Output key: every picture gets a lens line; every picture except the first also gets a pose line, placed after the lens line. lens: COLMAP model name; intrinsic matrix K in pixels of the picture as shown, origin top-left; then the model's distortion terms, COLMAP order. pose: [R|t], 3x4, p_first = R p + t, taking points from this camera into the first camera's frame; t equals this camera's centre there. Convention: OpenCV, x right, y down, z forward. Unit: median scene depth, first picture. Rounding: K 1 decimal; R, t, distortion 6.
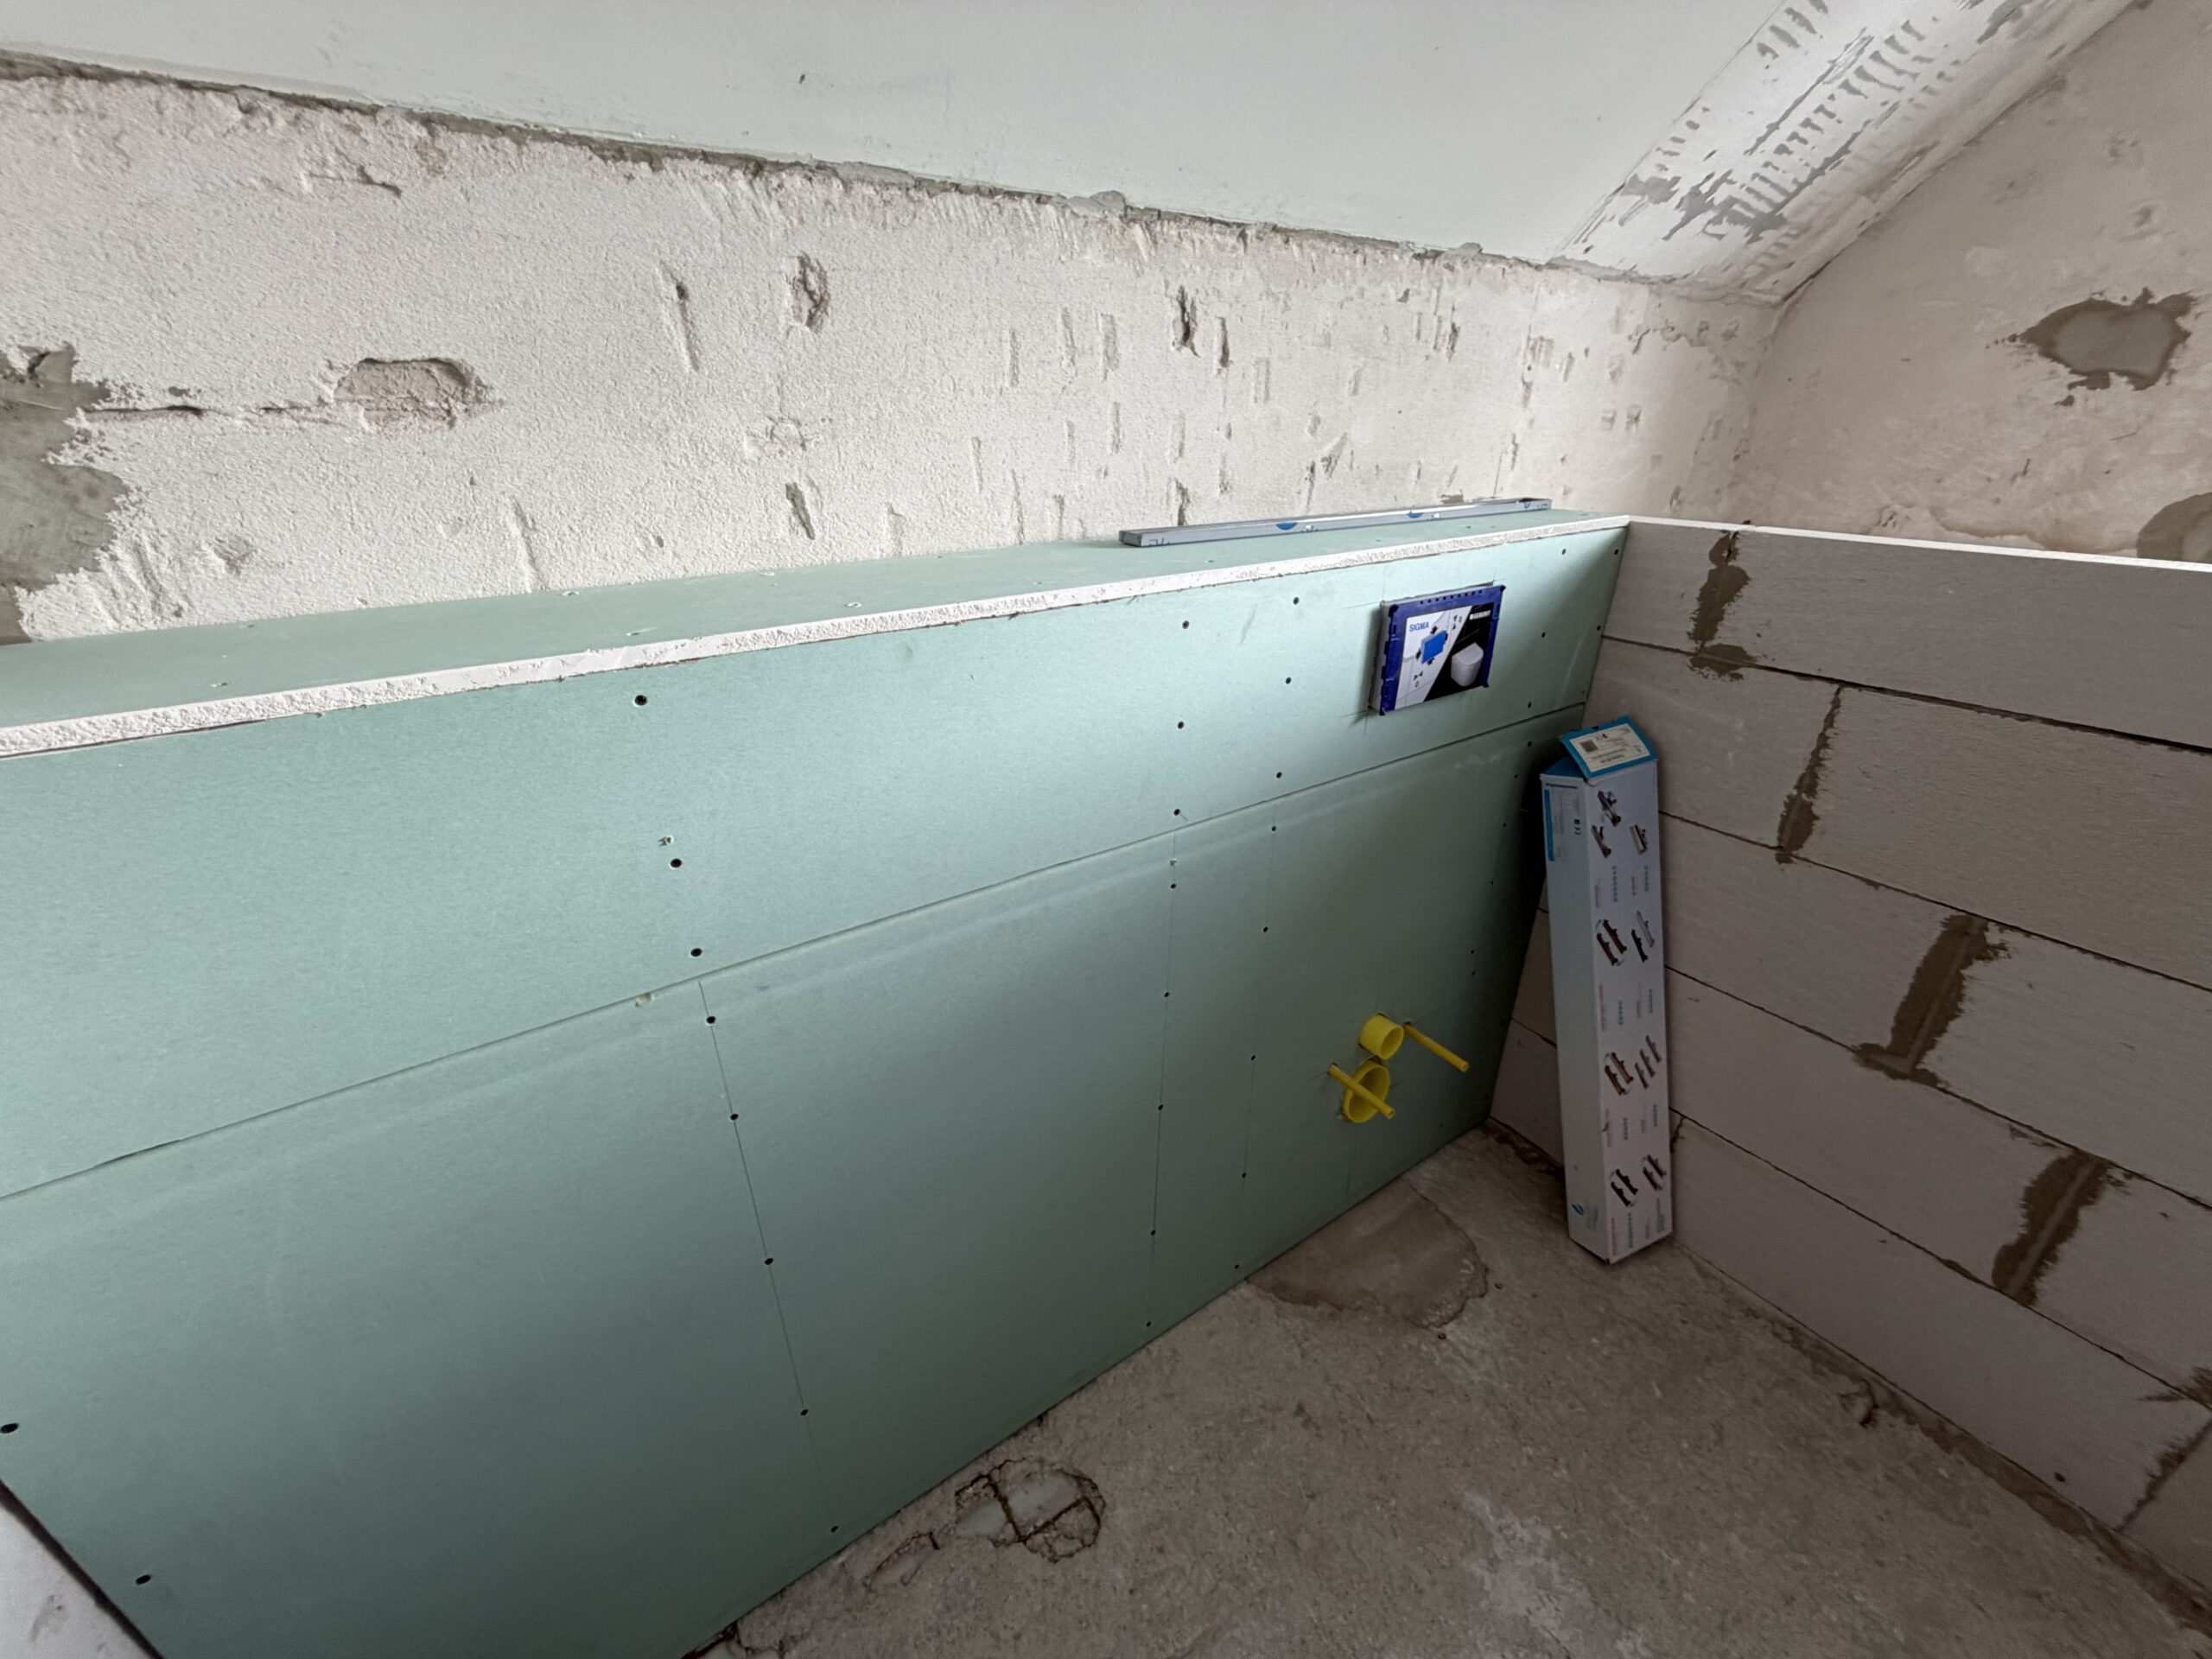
lens RADIAL K [[884.4, 0, 1103.8], [0, 884.4, 827.7], [0, 0, 1]] dist [0.000310, 0.000007]
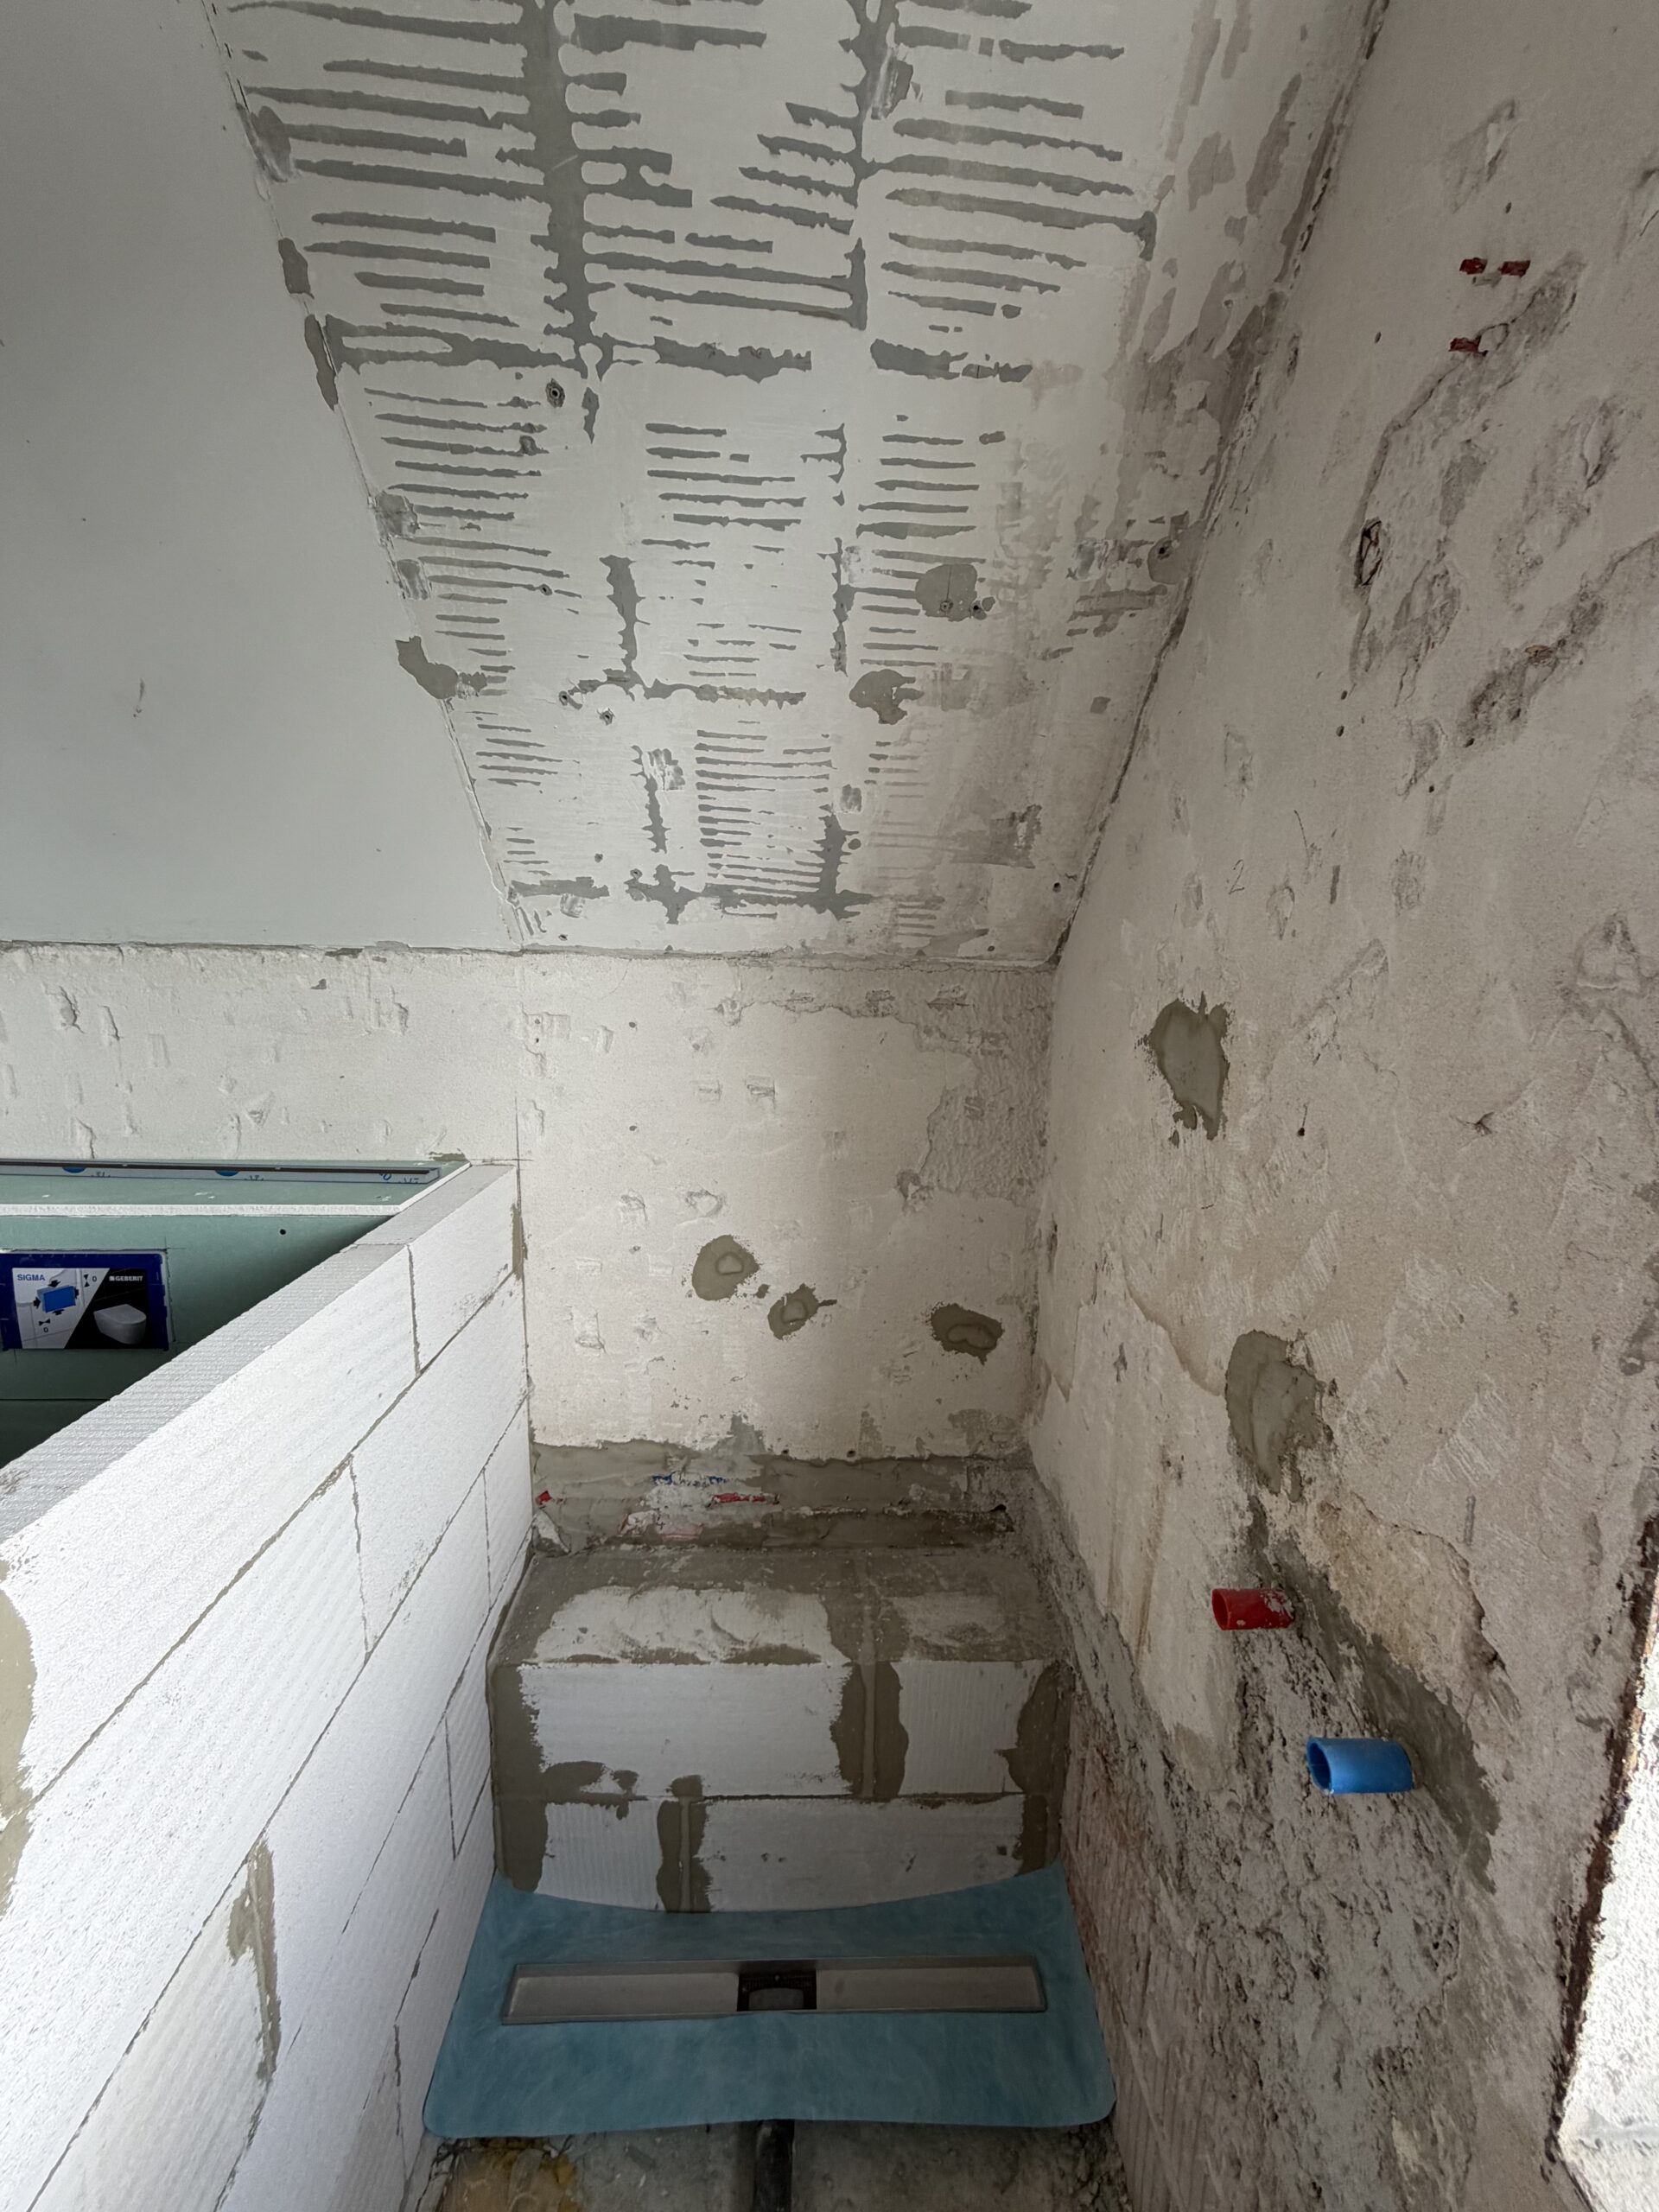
lens RADIAL K [[884.4, 0, 831.9], [0, 884.4, 1098.0], [0, 0, 1]] dist [0.000310, 0.000007]
pose [[0.847196, 0.102628, -0.521275, 1.631727], [-0.246948, 0.944800, -0.215338, -0.417210], [0.470401, 0.311161, 0.825774, 0.458632]]
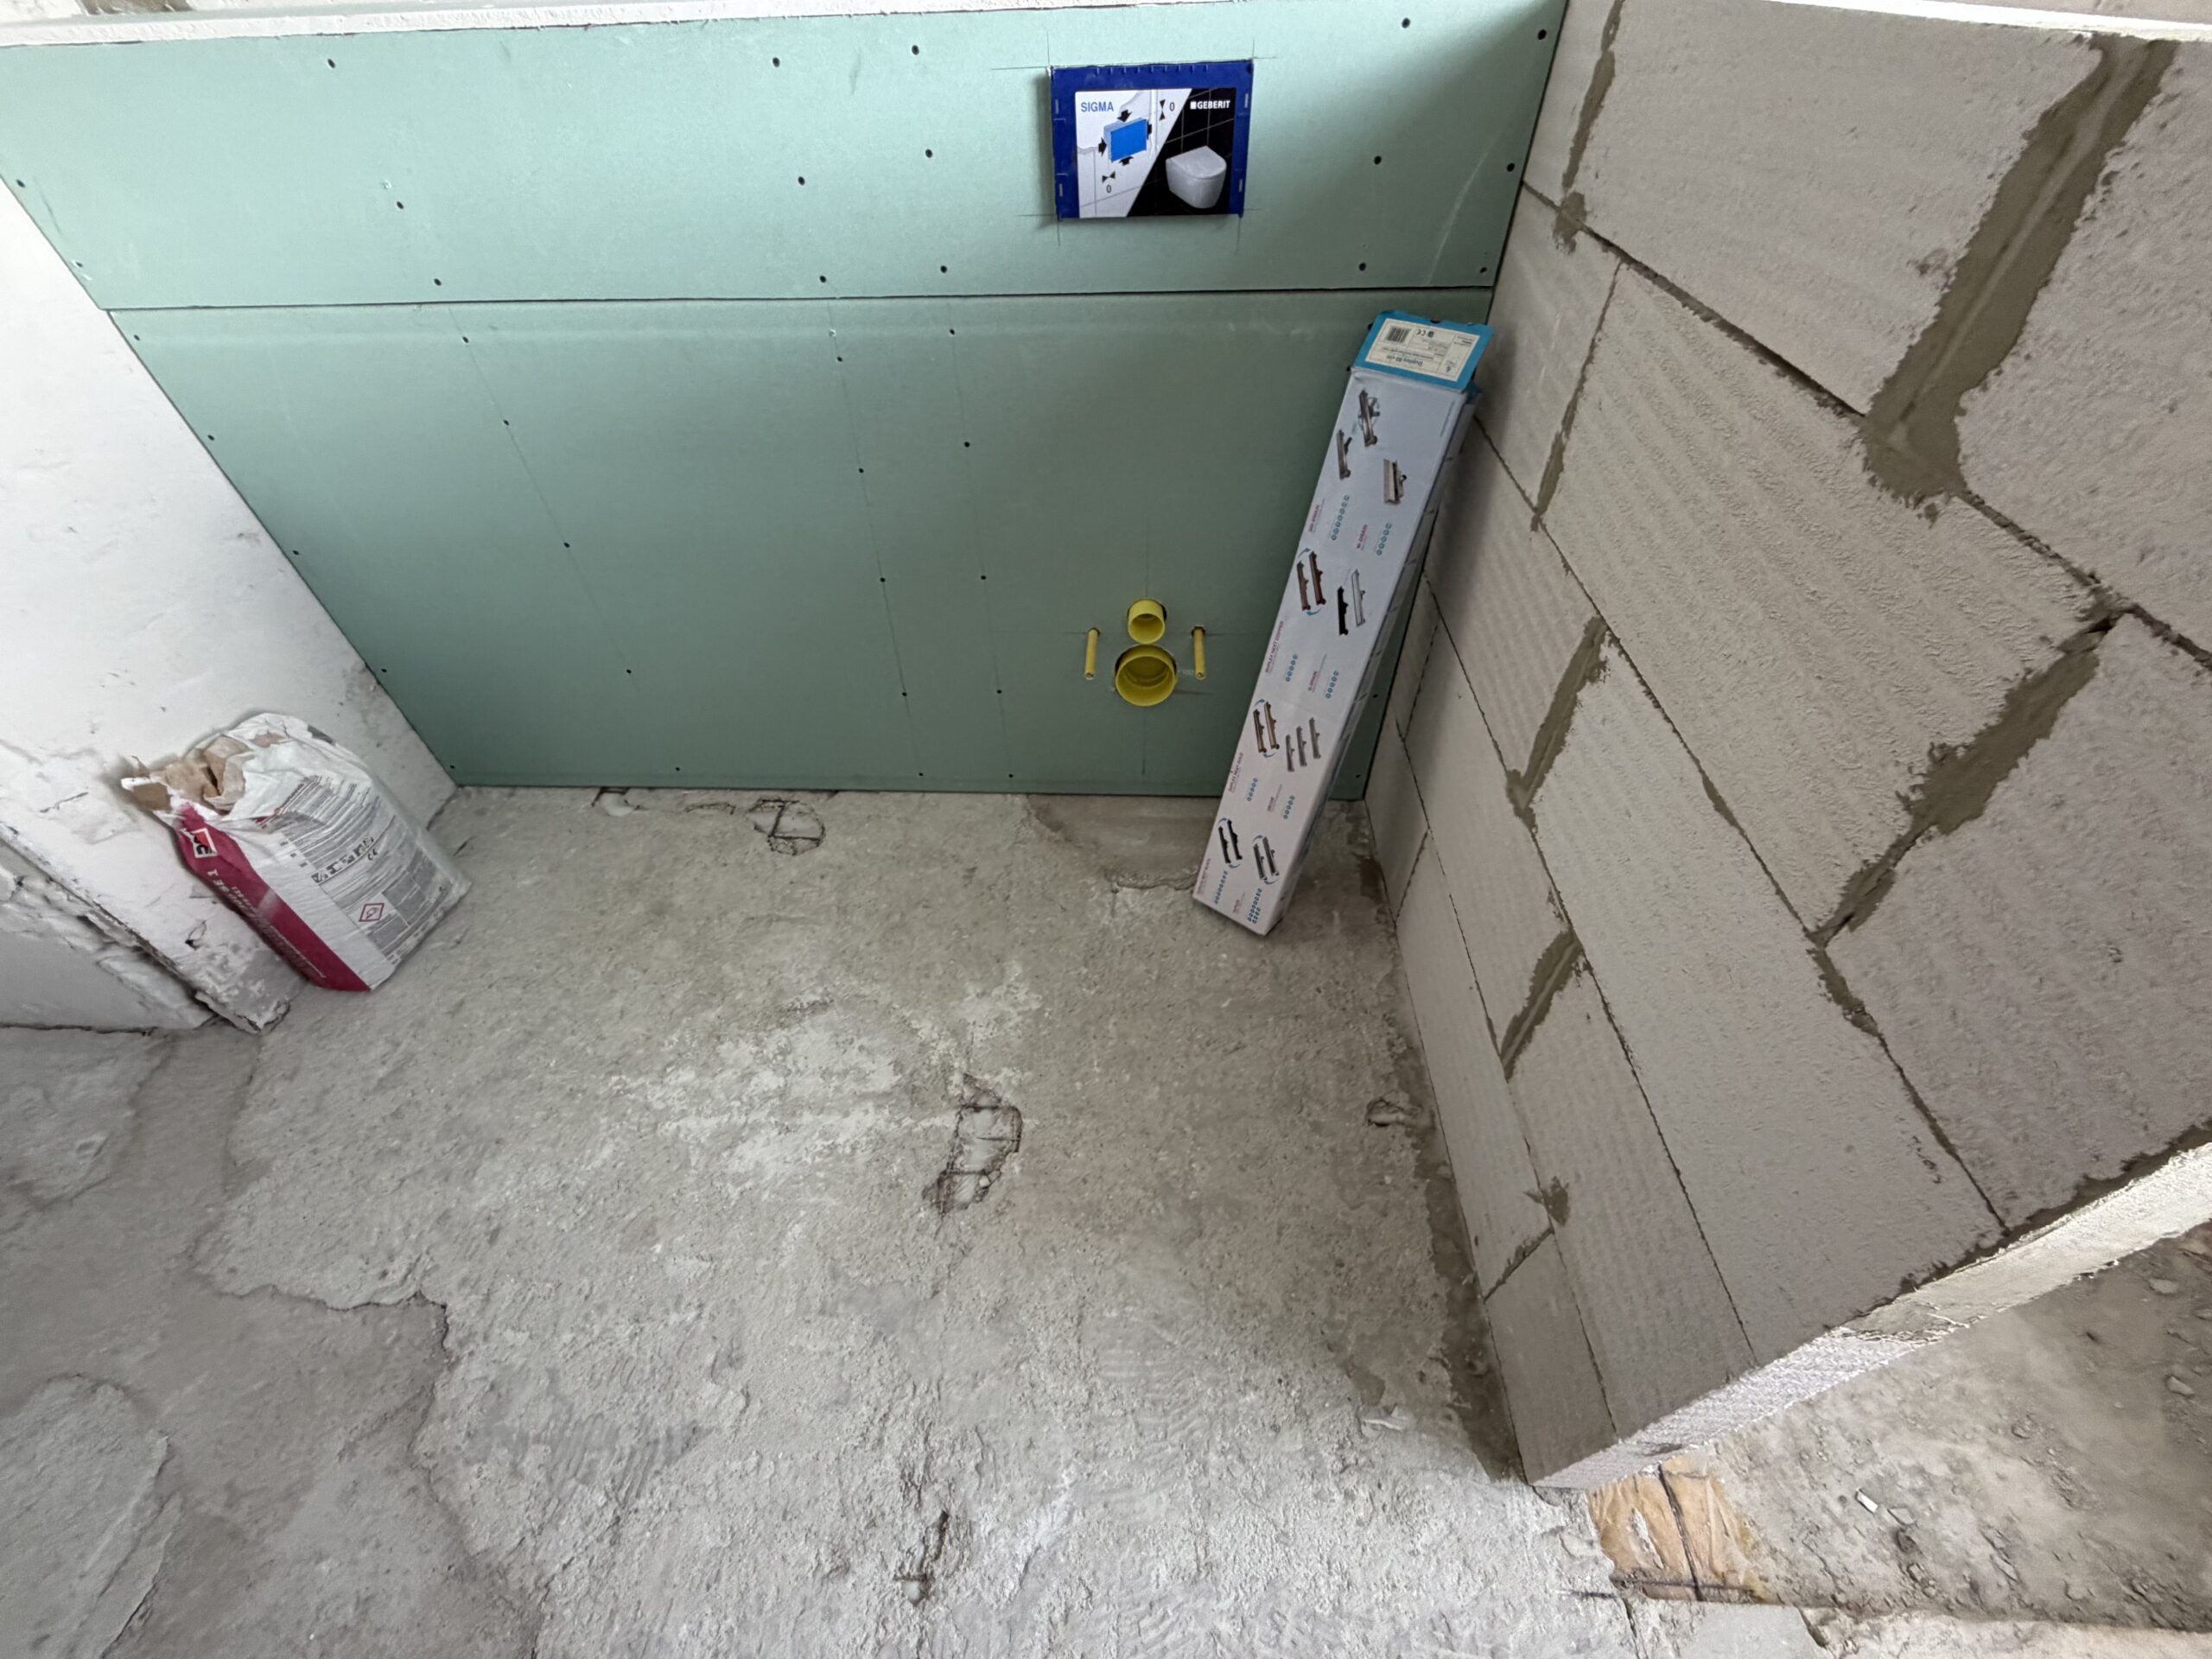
lens RADIAL K [[887.8, 0, 1105.7], [0, 887.8, 834.2], [0, 0, 1]] dist [0.000063, 0.000406]
pose [[0.797830, 0.418657, -0.433813, 0.993090], [-0.235906, 0.878982, 0.414415, 0.043161], [0.554812, -0.228293, 0.800041, 0.106813]]
